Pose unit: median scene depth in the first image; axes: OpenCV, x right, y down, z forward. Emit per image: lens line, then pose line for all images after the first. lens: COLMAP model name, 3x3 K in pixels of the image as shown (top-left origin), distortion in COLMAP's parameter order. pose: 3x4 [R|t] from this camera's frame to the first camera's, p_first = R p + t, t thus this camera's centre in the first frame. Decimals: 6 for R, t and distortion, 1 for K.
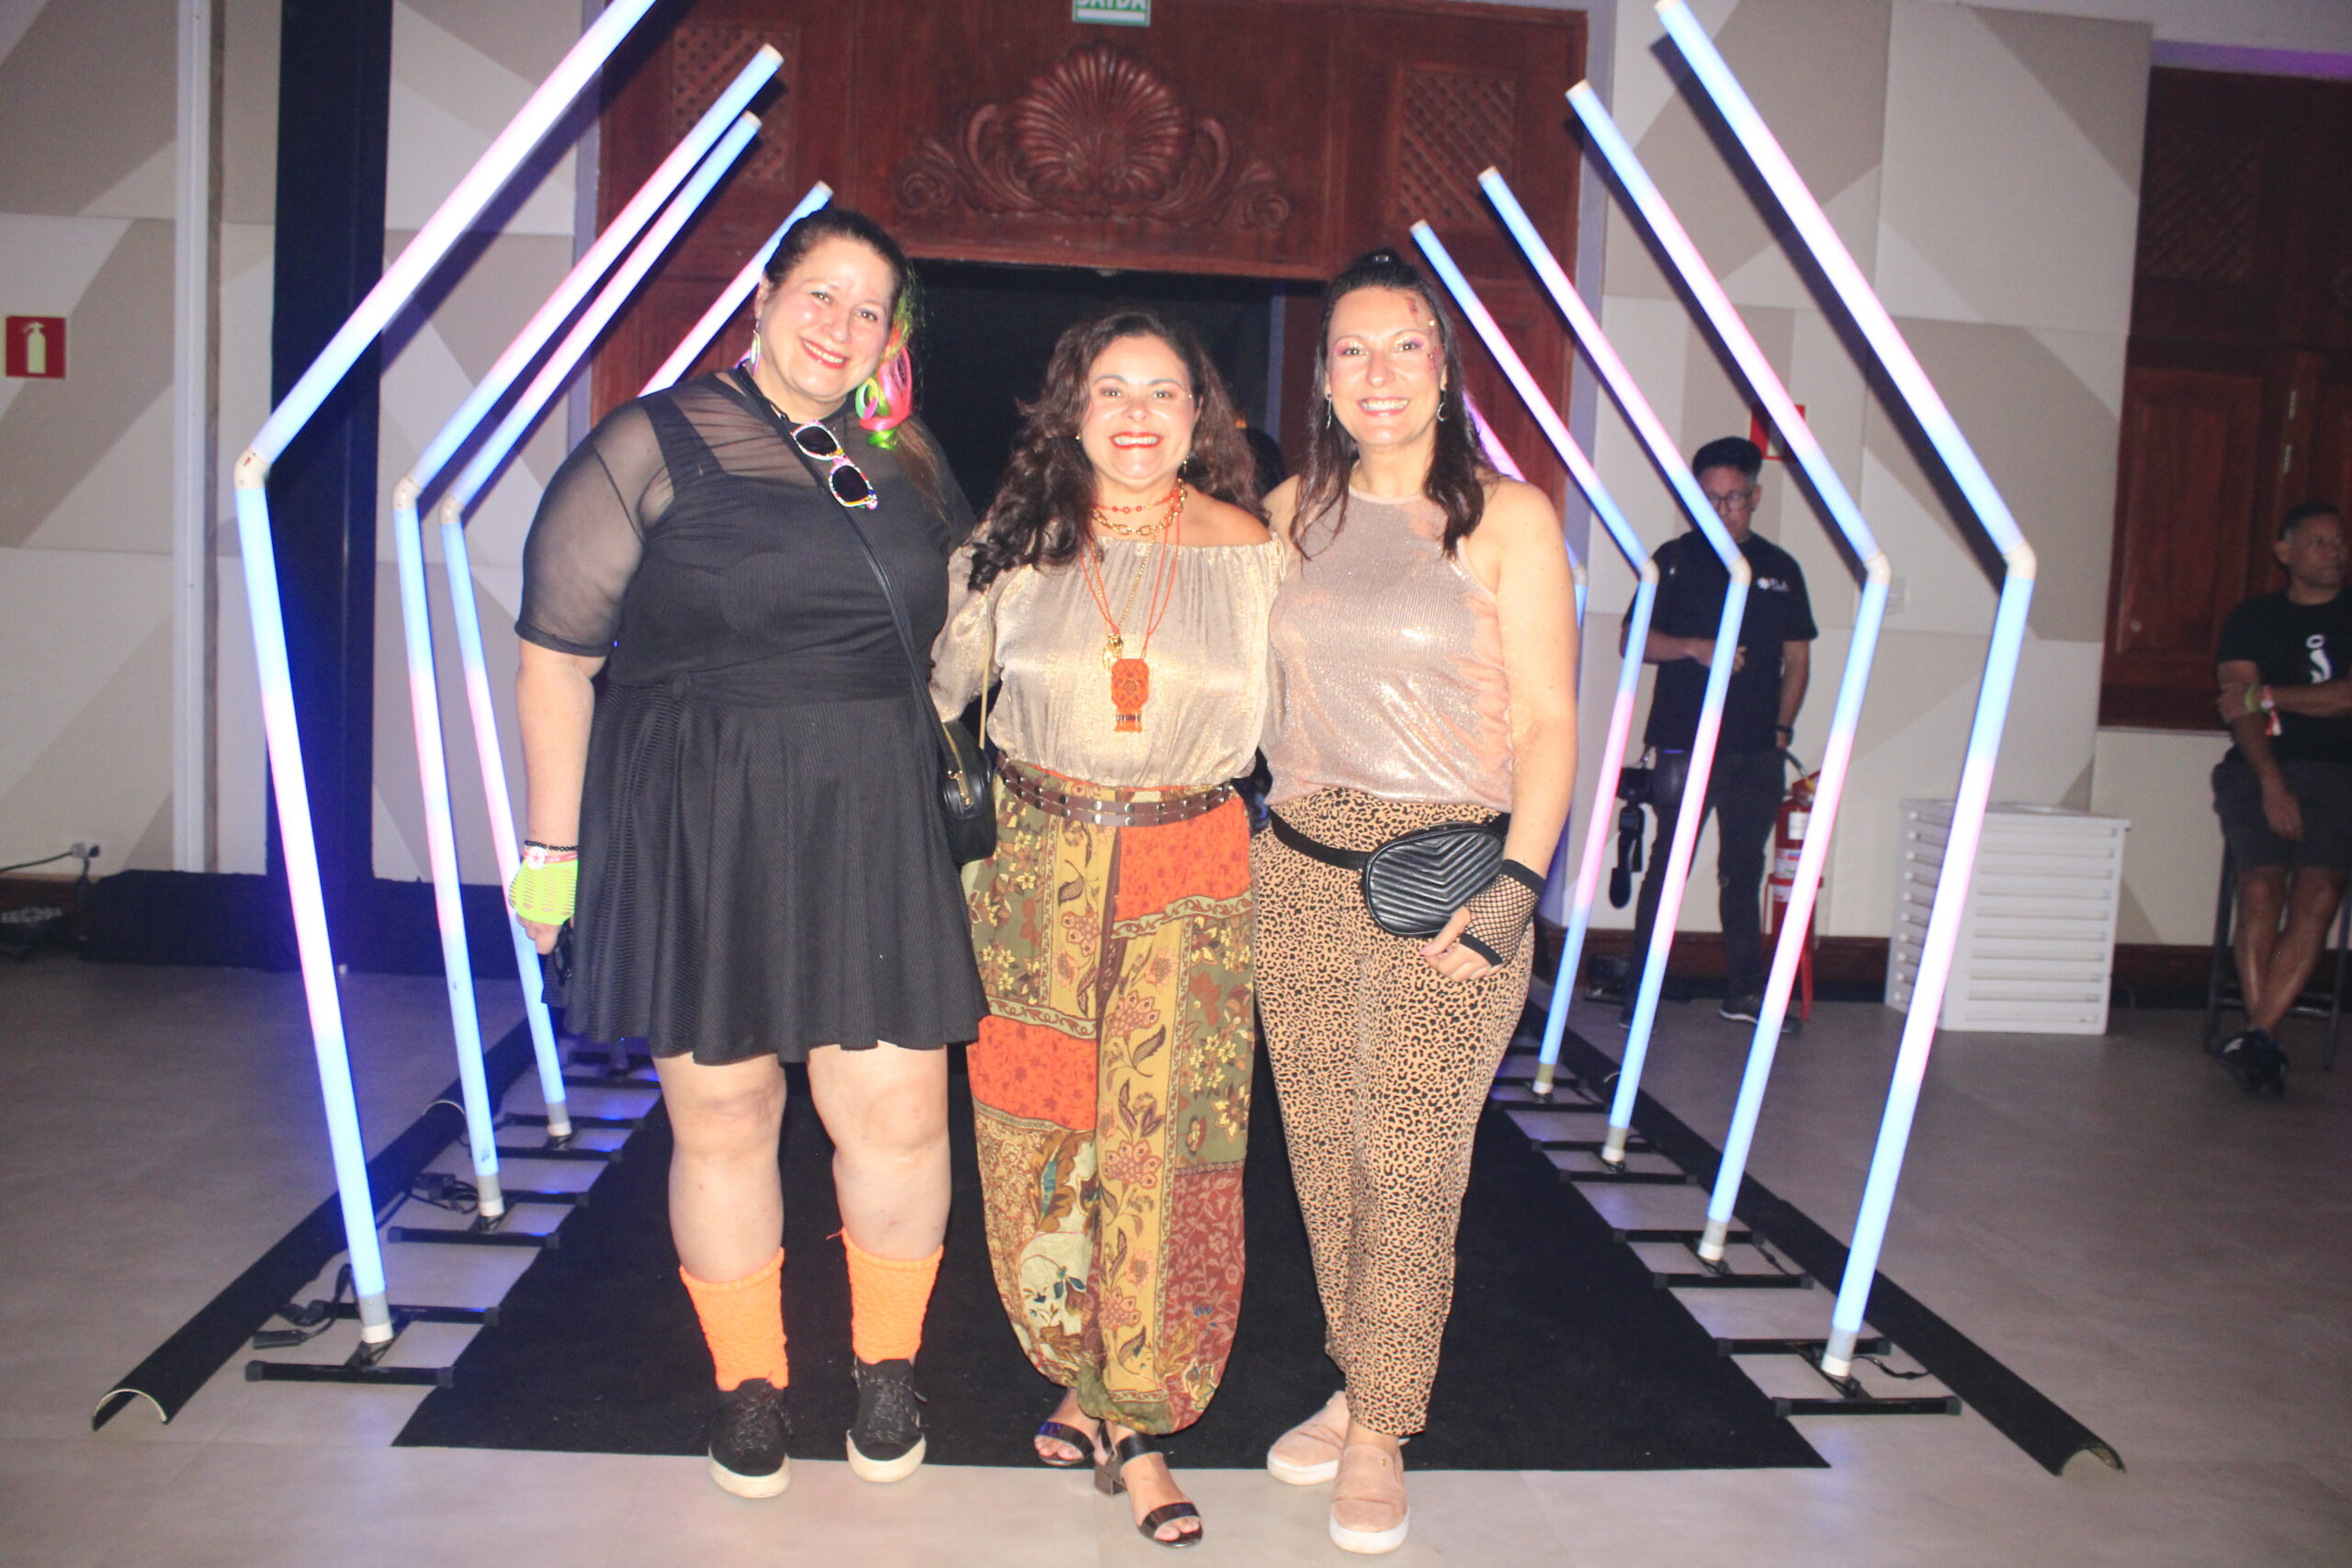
lens RADIAL K [[1955.7, 0, 1169.4], [0, 1955.7, 797.6], [0, 0, 1]] dist [-0.153706, 0.135931]
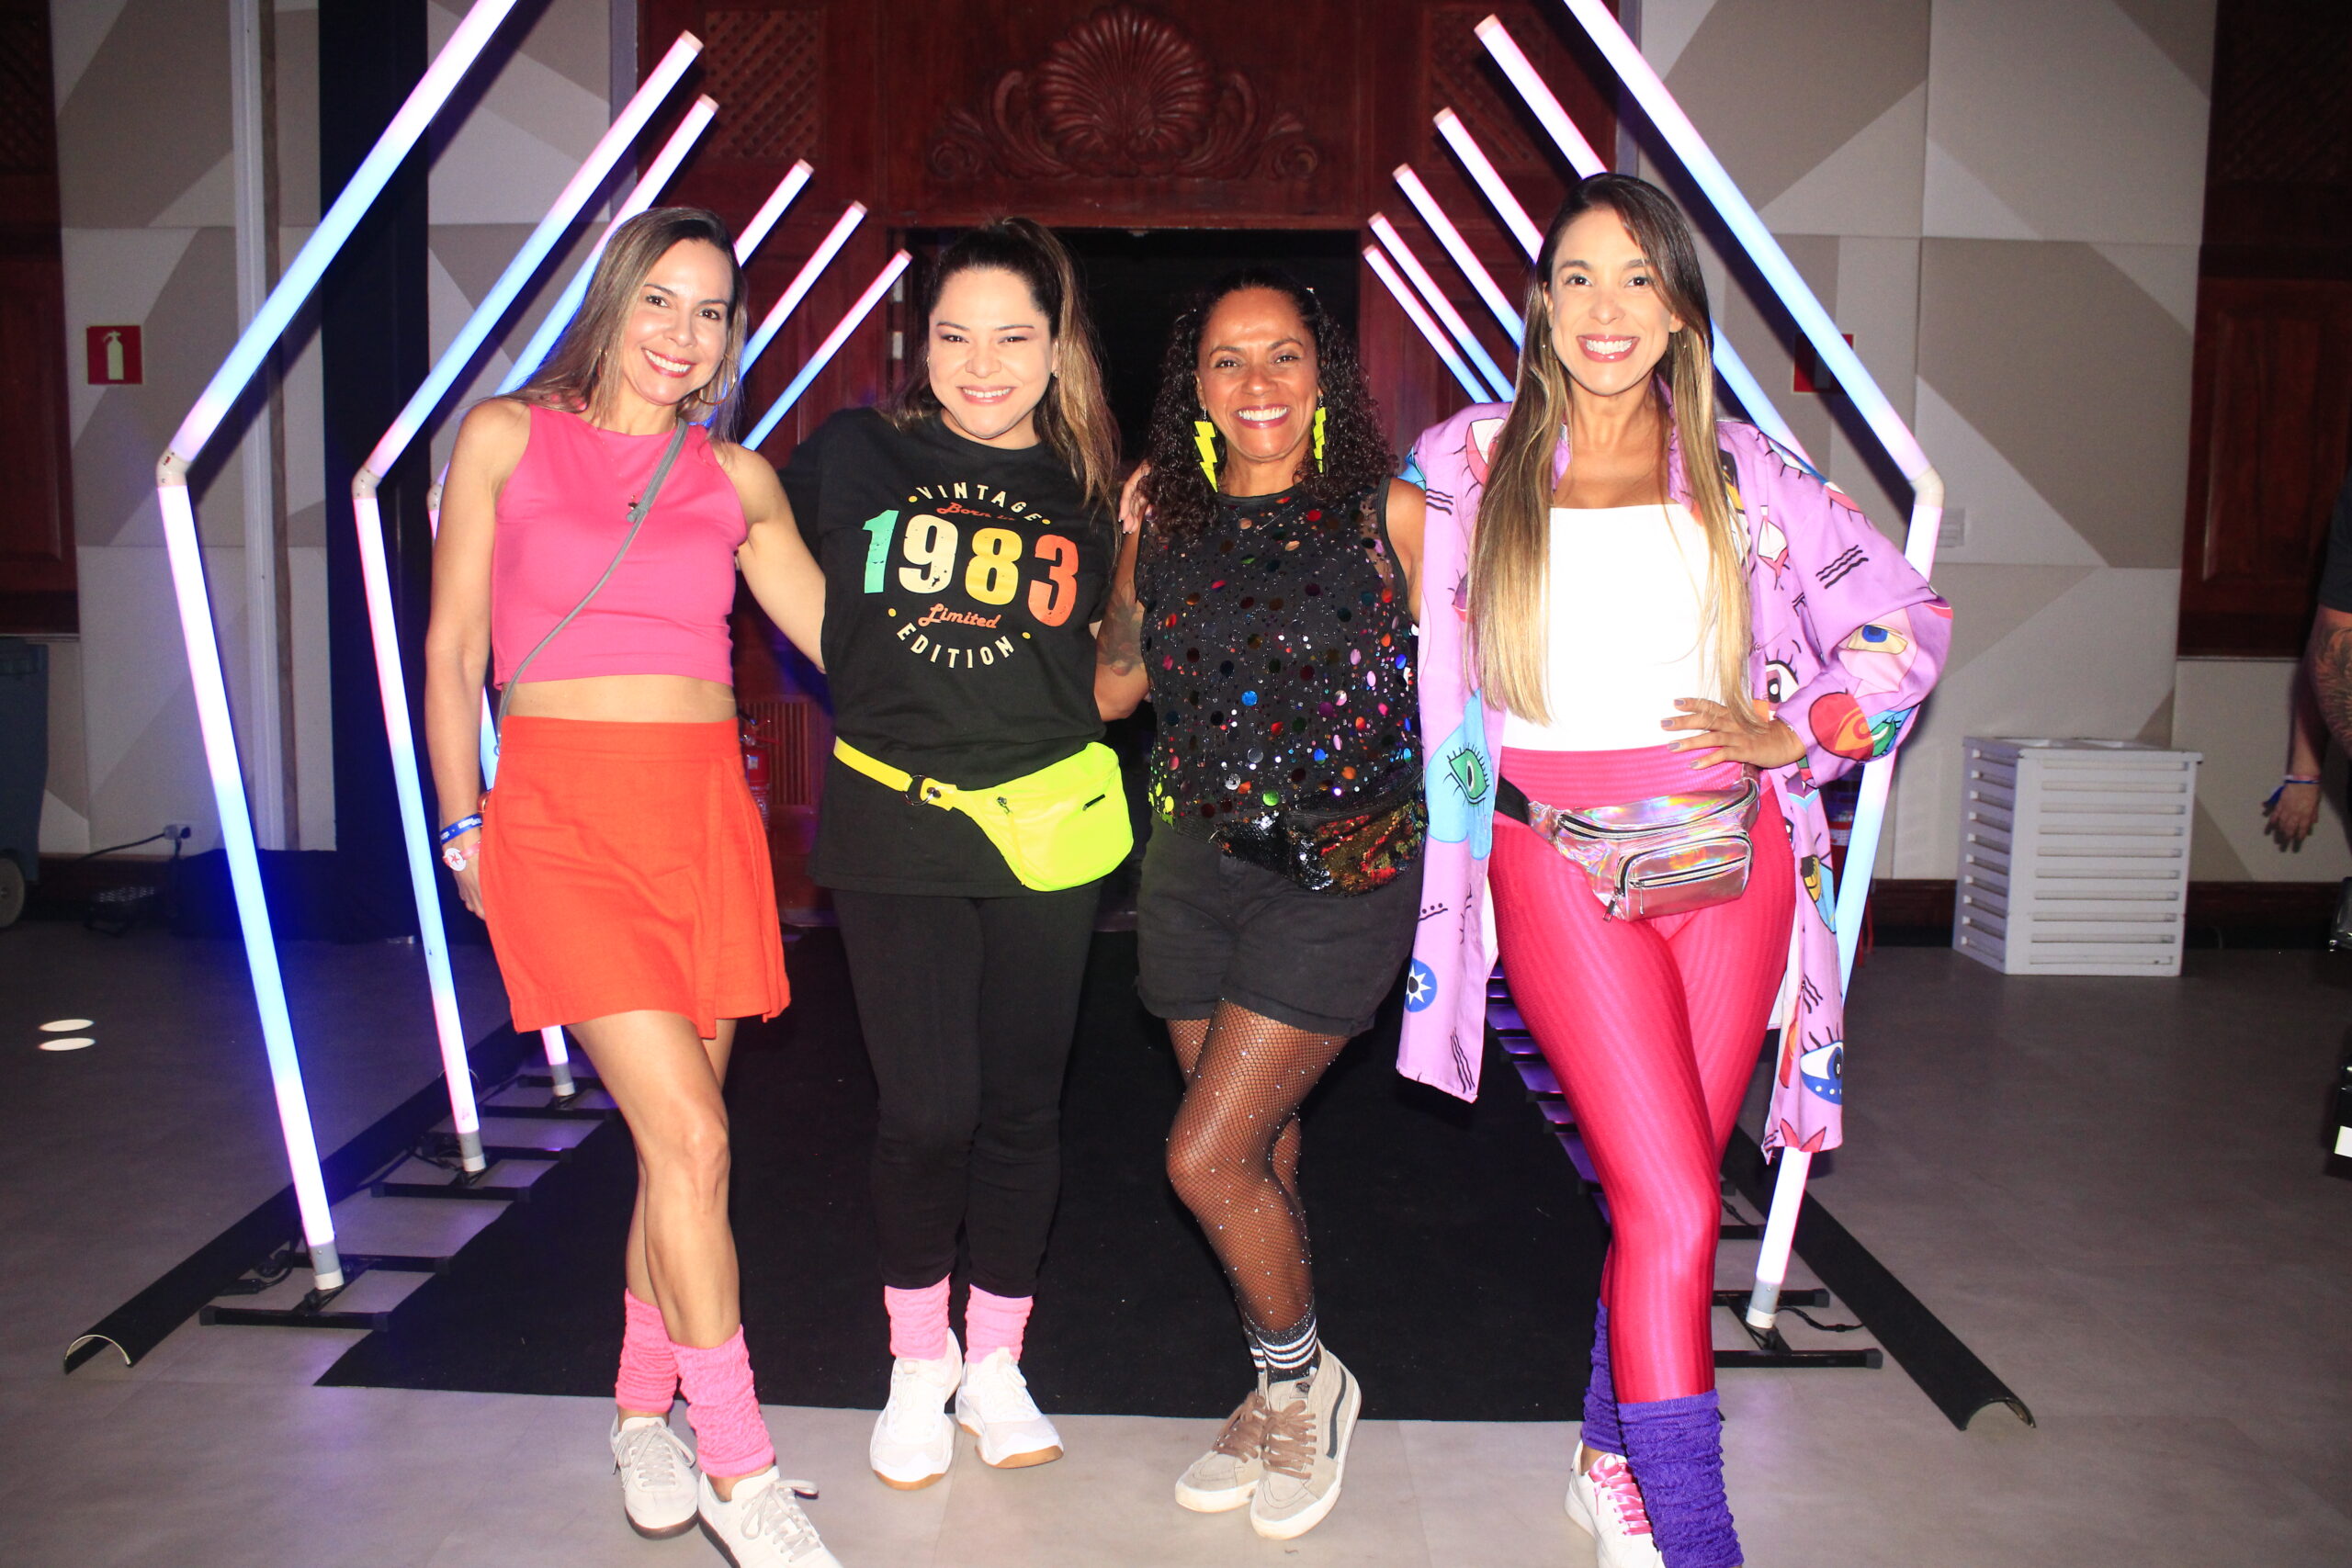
lens RADIAL K [[1955.7, 0, 1169.4], [0, 1955.7, 797.6], [0, 0, 1]] dist [-0.153706, 0.135931]
pose [[0.995252, -0.023483, -0.094456, 0.073152], [0.025492, 0.999472, 0.020124, 0.001631], [0.093934, -0.022436, 0.995326, -0.001237]]
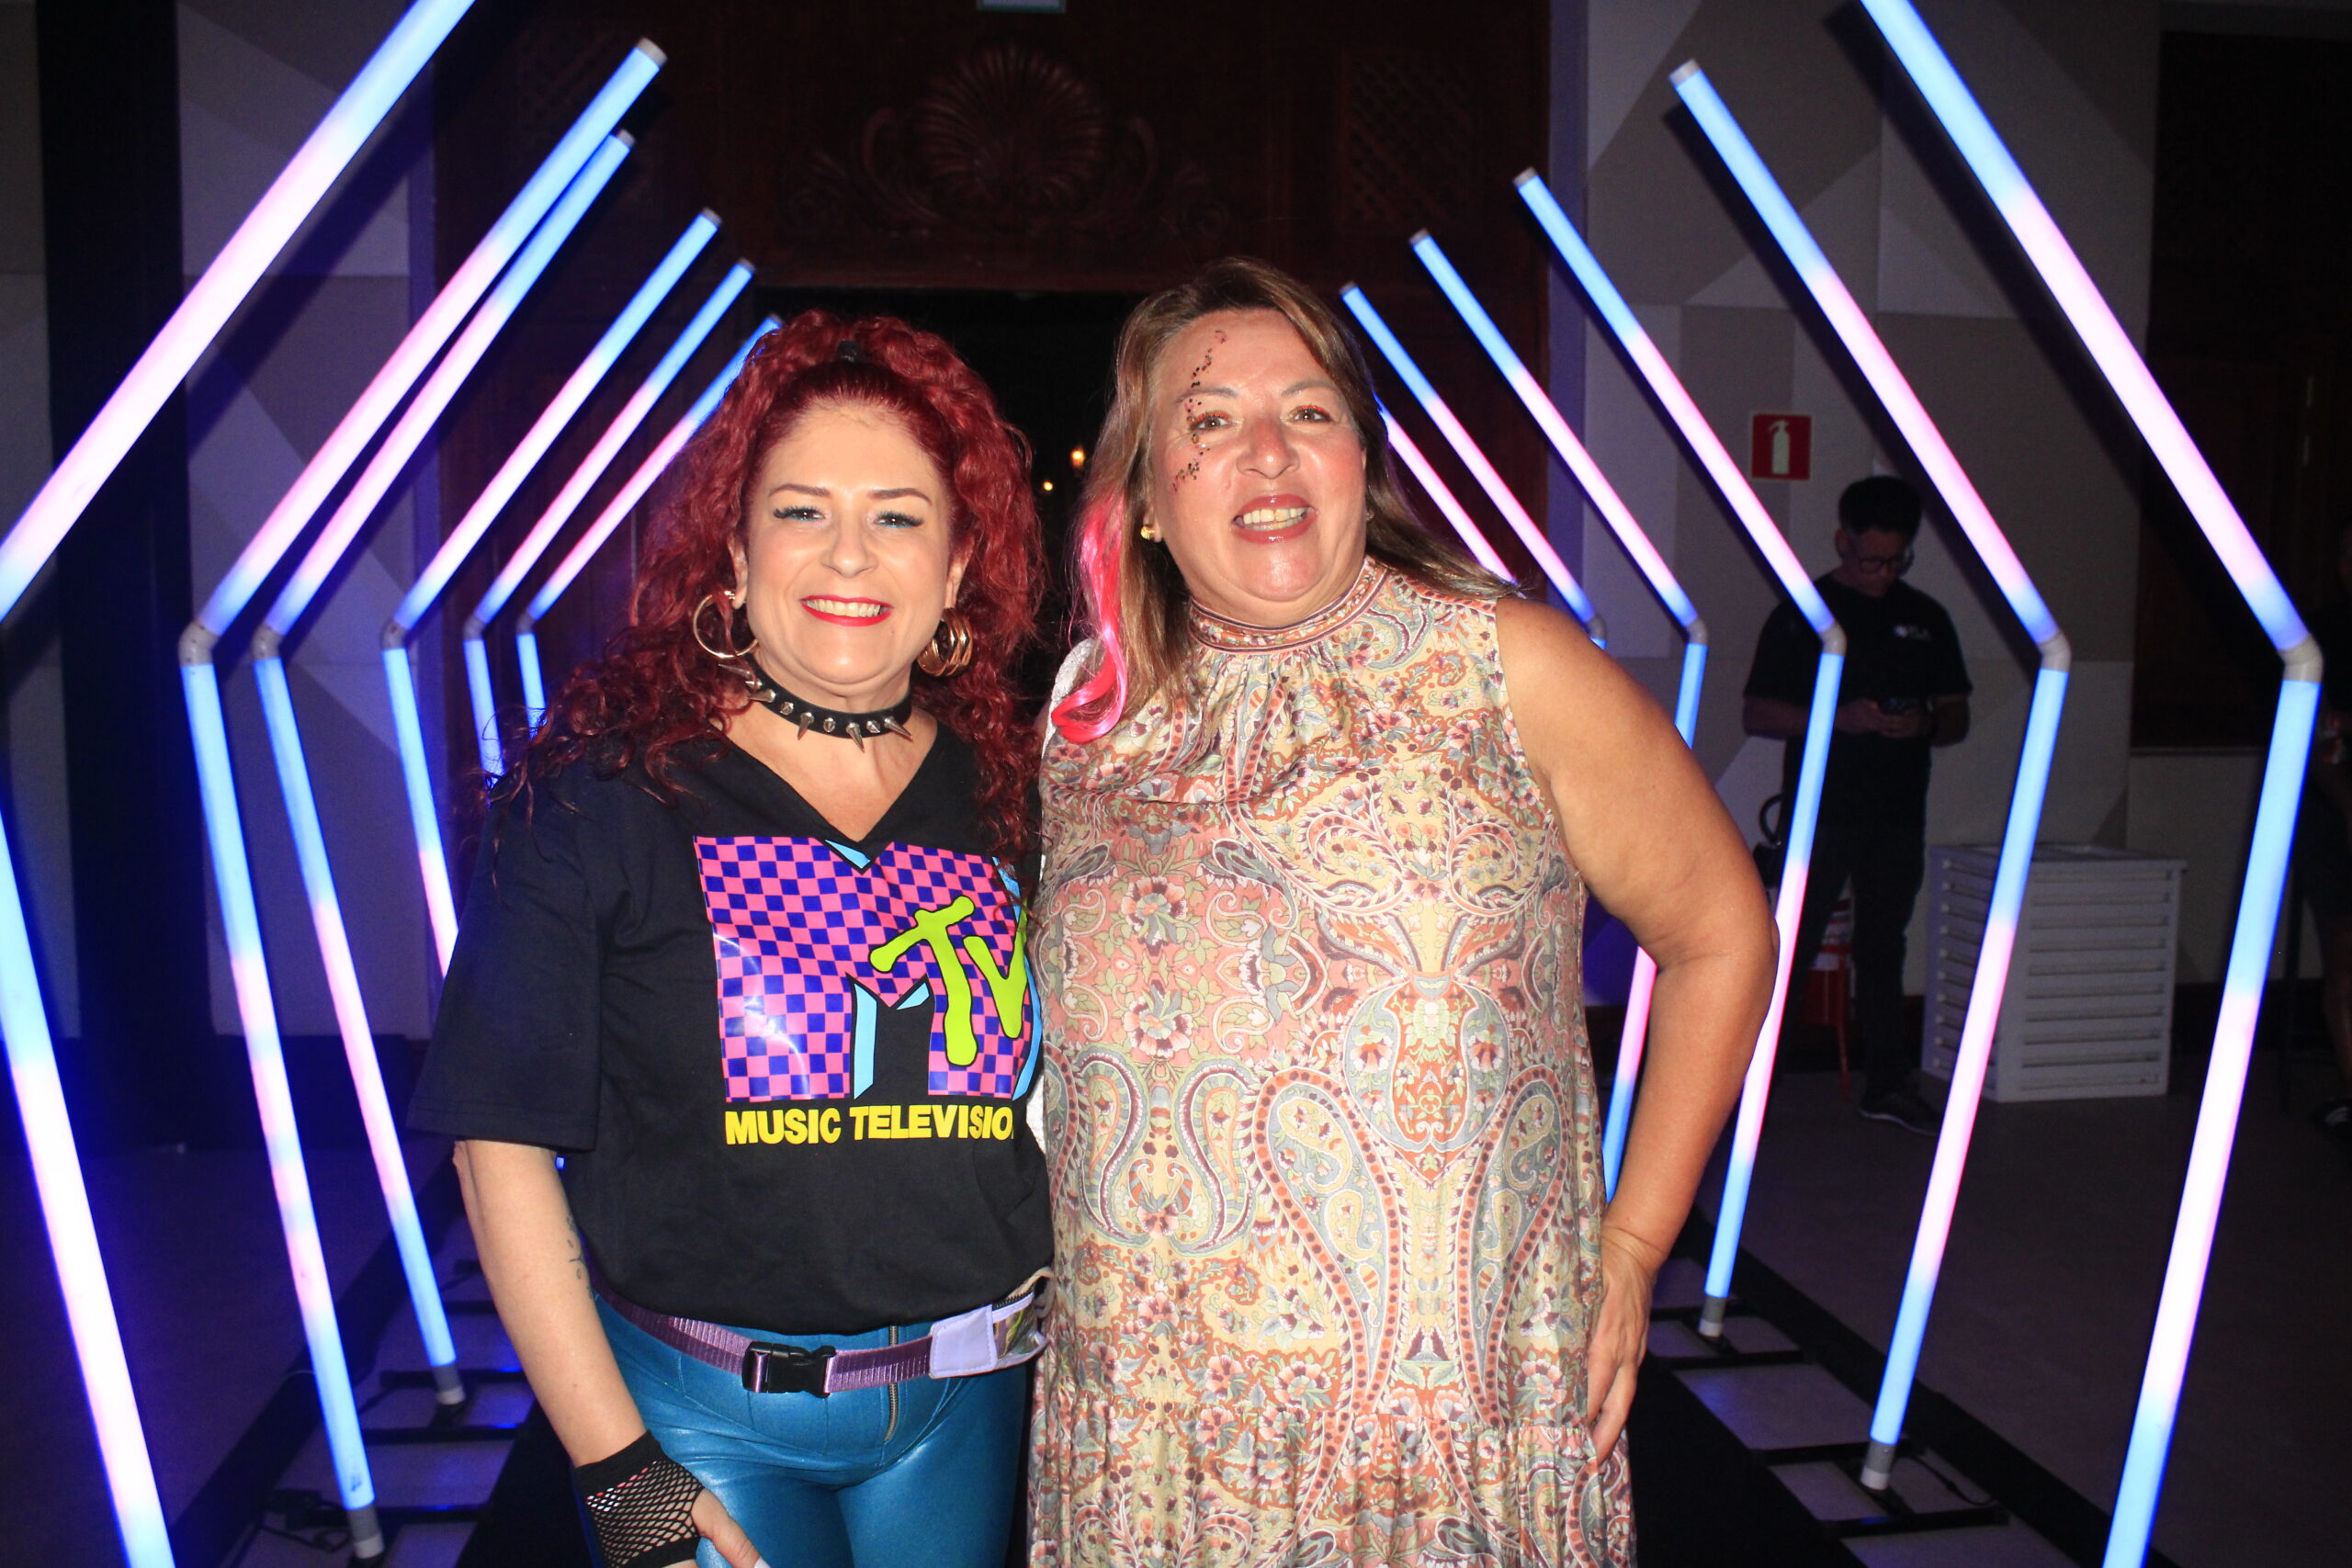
lens RADIAL K [[1955.7, 0, 1169.4], [0, 1955.7, 797.6], [0, 0, 1]] dist [-0.153706, 0.135931]
pose [[0.996801, -0.049212, 0.062979, -0.034666], [0.049029, 0.998787, 0.004435, -0.044469], [-0.063121, -0.001333, 0.998005, 0.119057]]
